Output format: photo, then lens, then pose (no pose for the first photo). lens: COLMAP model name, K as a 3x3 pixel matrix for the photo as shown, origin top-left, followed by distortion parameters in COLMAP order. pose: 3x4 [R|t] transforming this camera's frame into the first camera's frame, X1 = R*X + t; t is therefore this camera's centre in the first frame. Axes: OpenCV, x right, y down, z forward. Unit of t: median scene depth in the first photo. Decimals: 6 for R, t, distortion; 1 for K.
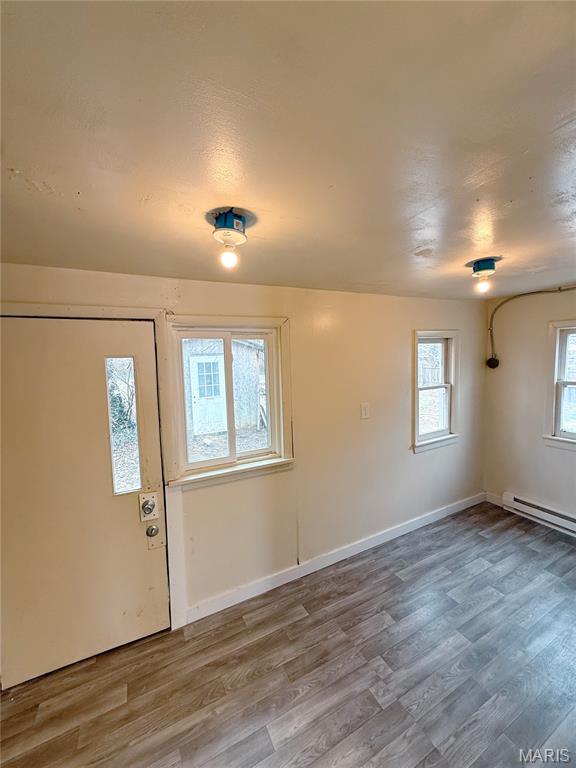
lens RADIAL K [[317.0, 0, 280.4], [0, 317.0, 383.5], [0, 0, 1]] dist [0.002499, -0.000322]
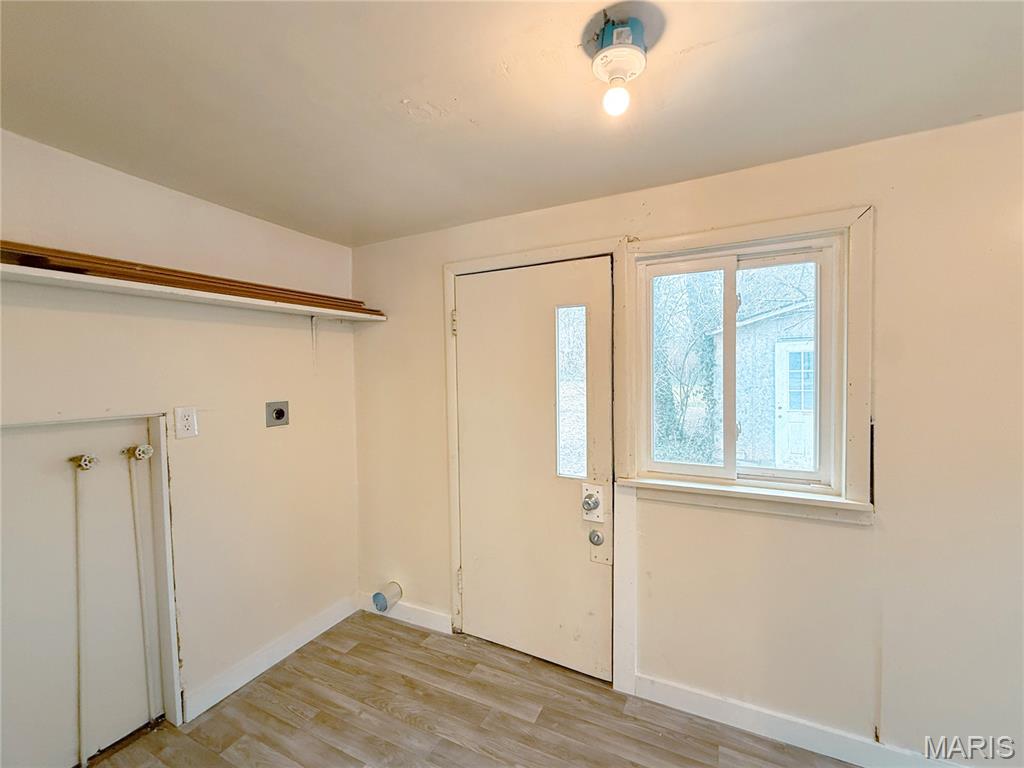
lens RADIAL K [[422.7, 0, 503.2], [0, 422.7, 388.6], [0, 0, 1]] dist [0.002499, -0.000322]
pose [[0.586988, 0.057723, -0.807535, 0.260607], [-0.077604, 0.996874, 0.014847, 0.115615], [0.805868, 0.053953, 0.589632, 0.213719]]
